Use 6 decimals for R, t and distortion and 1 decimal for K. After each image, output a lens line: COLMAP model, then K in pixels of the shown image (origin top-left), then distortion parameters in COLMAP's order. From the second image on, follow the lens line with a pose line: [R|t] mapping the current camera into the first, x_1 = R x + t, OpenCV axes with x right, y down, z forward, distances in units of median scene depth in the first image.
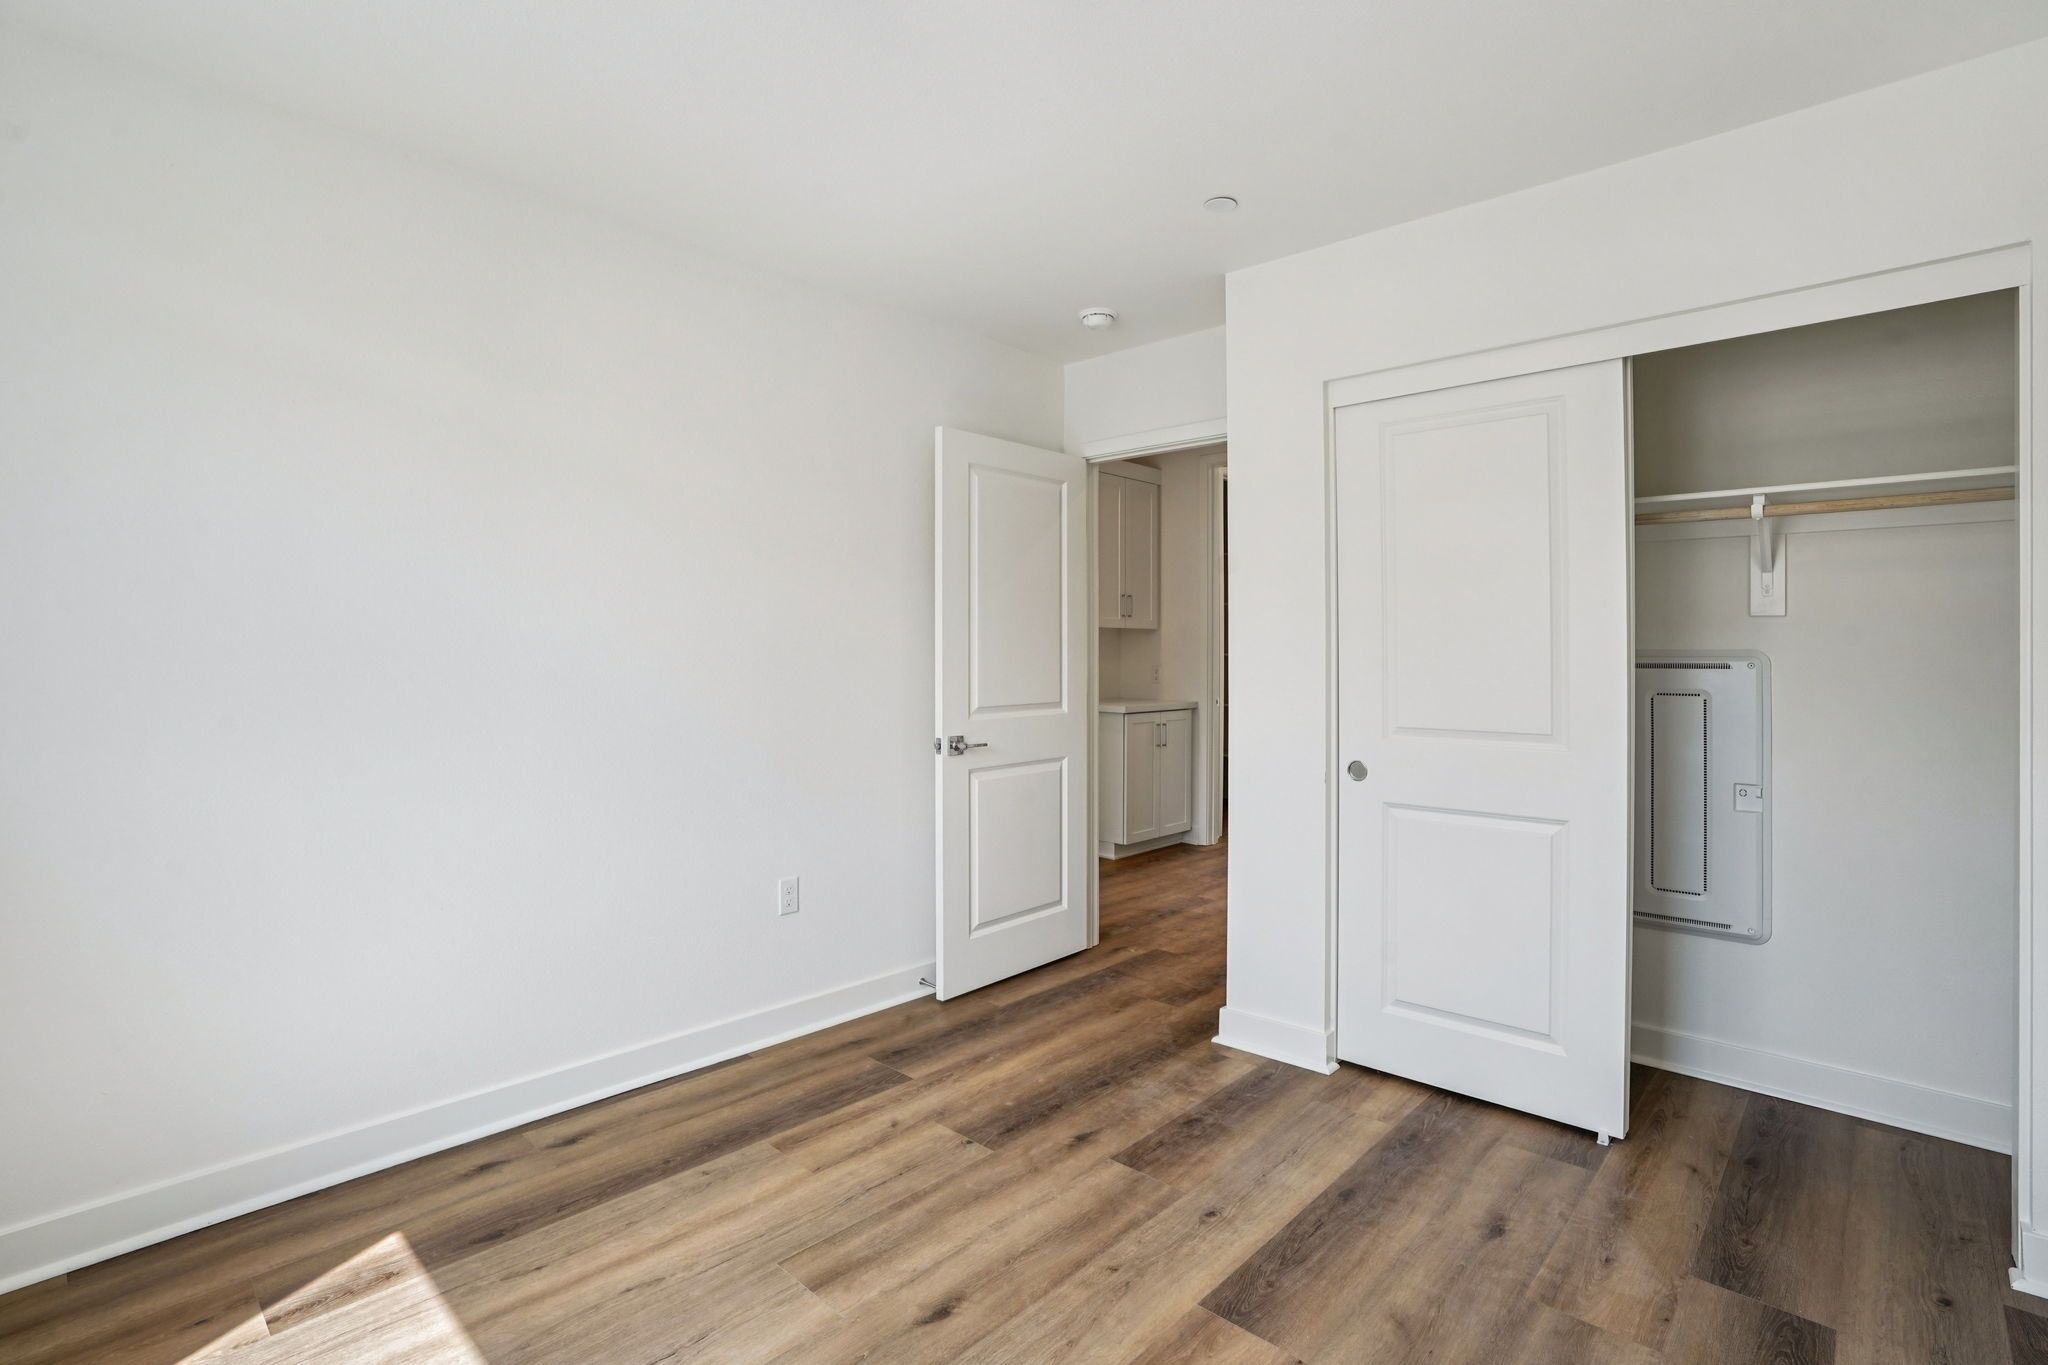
lens RADIAL K [[947.7, 0, 1036.7], [0, 947.7, 660.0], [0, 0, 1]] dist [-0.022460, 0.000297]
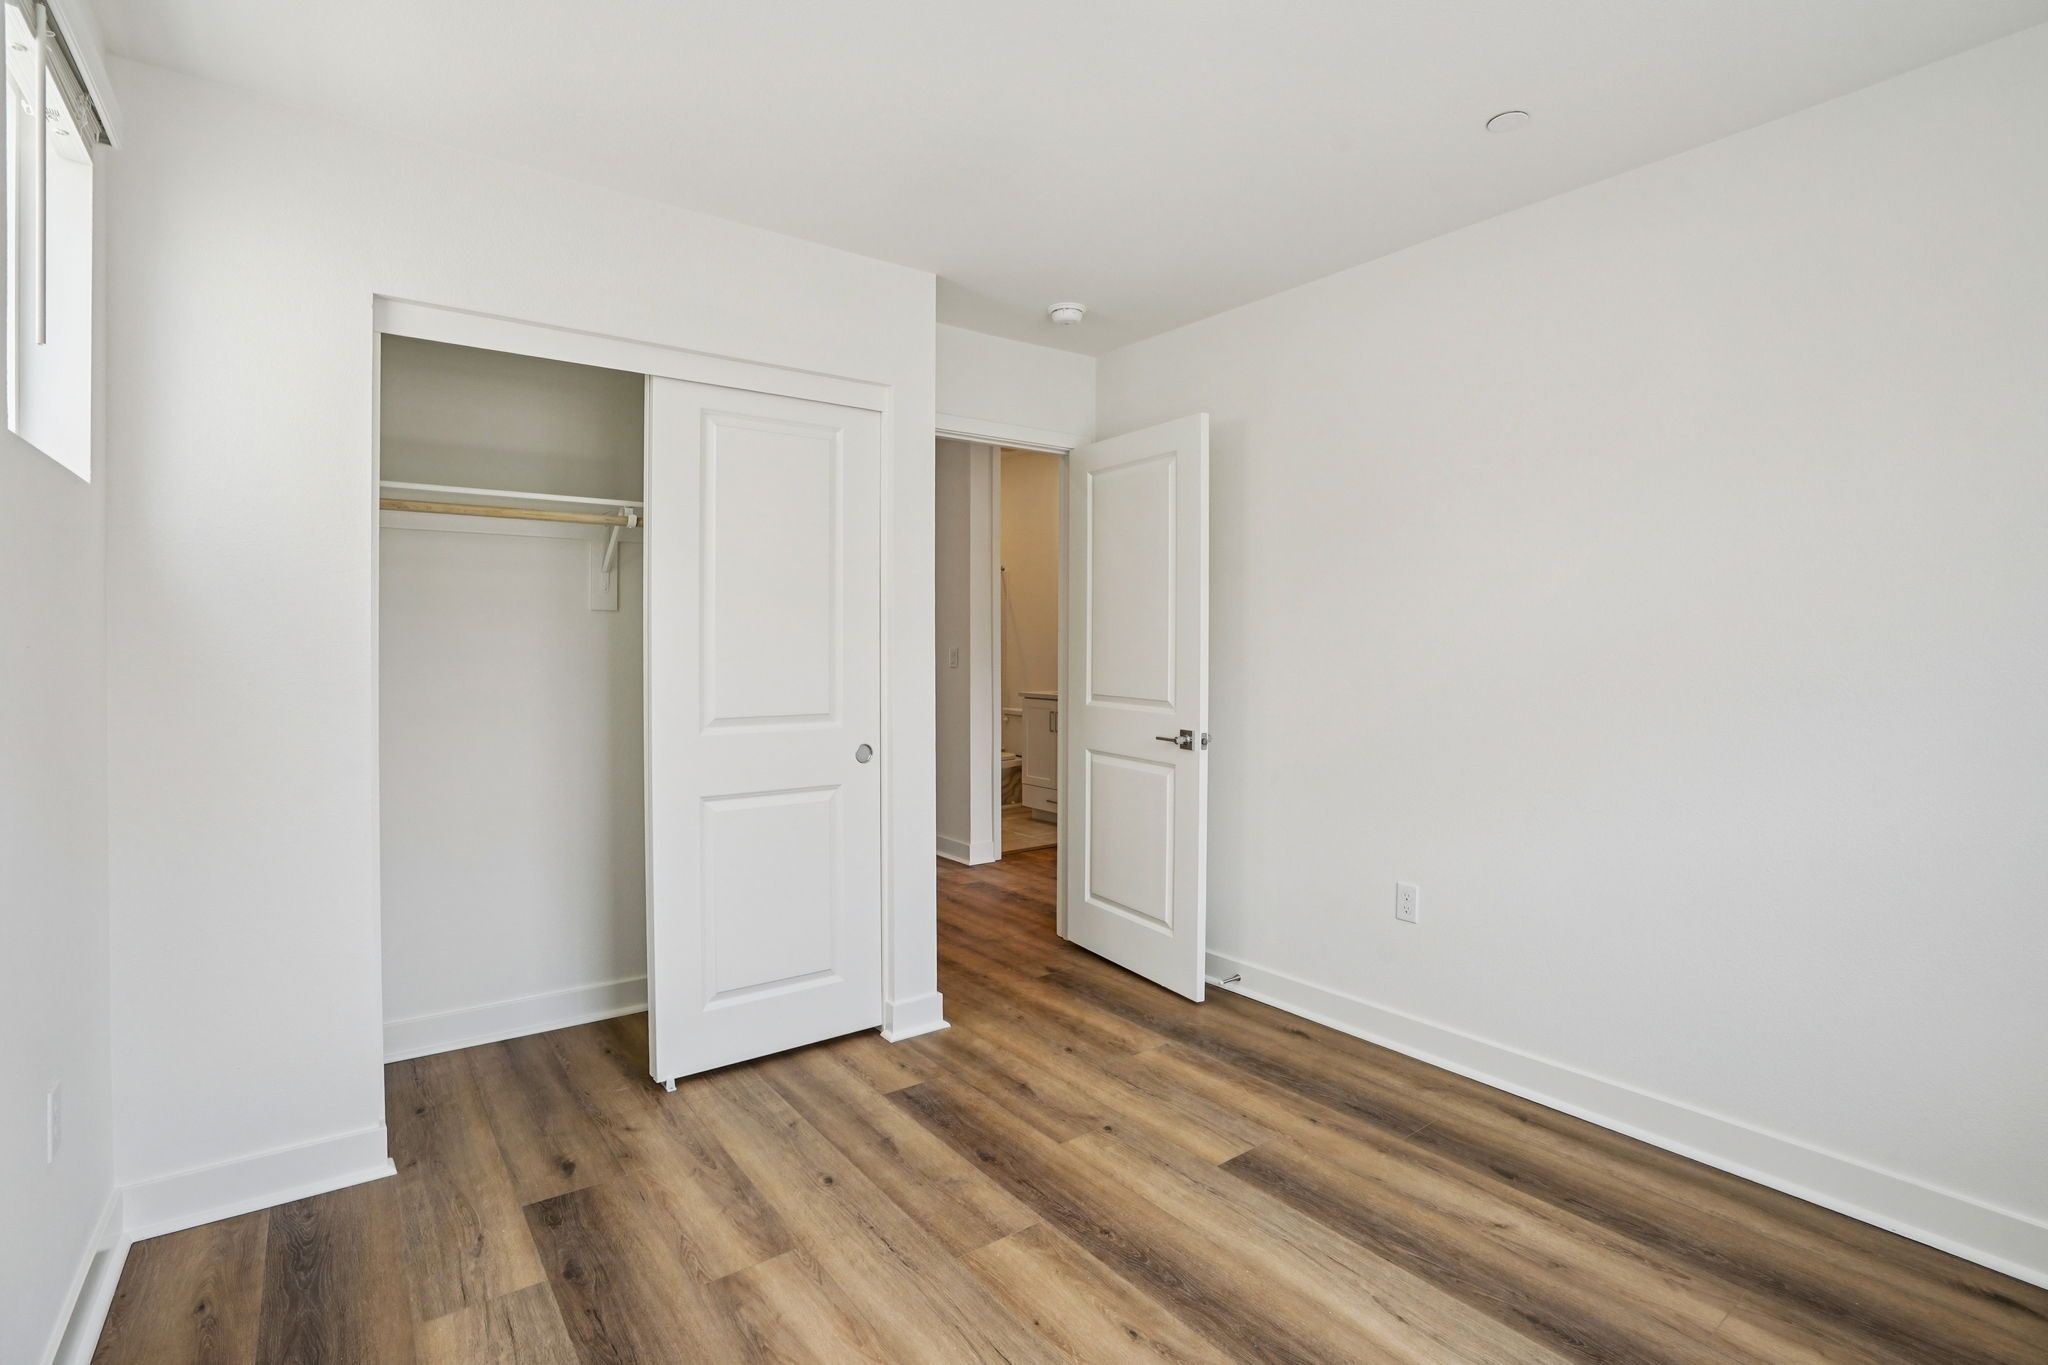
lens RADIAL K [[936.7, 0, 1016.3], [0, 936.7, 659.0], [0, 0, 1]] dist [-0.001280, -0.000057]
pose [[0.223608, -0.010185, 0.974626, -0.255508], [-0.001227, 0.999942, 0.010731, -0.000842], [-0.974678, -0.003595, 0.223582, 0.240924]]
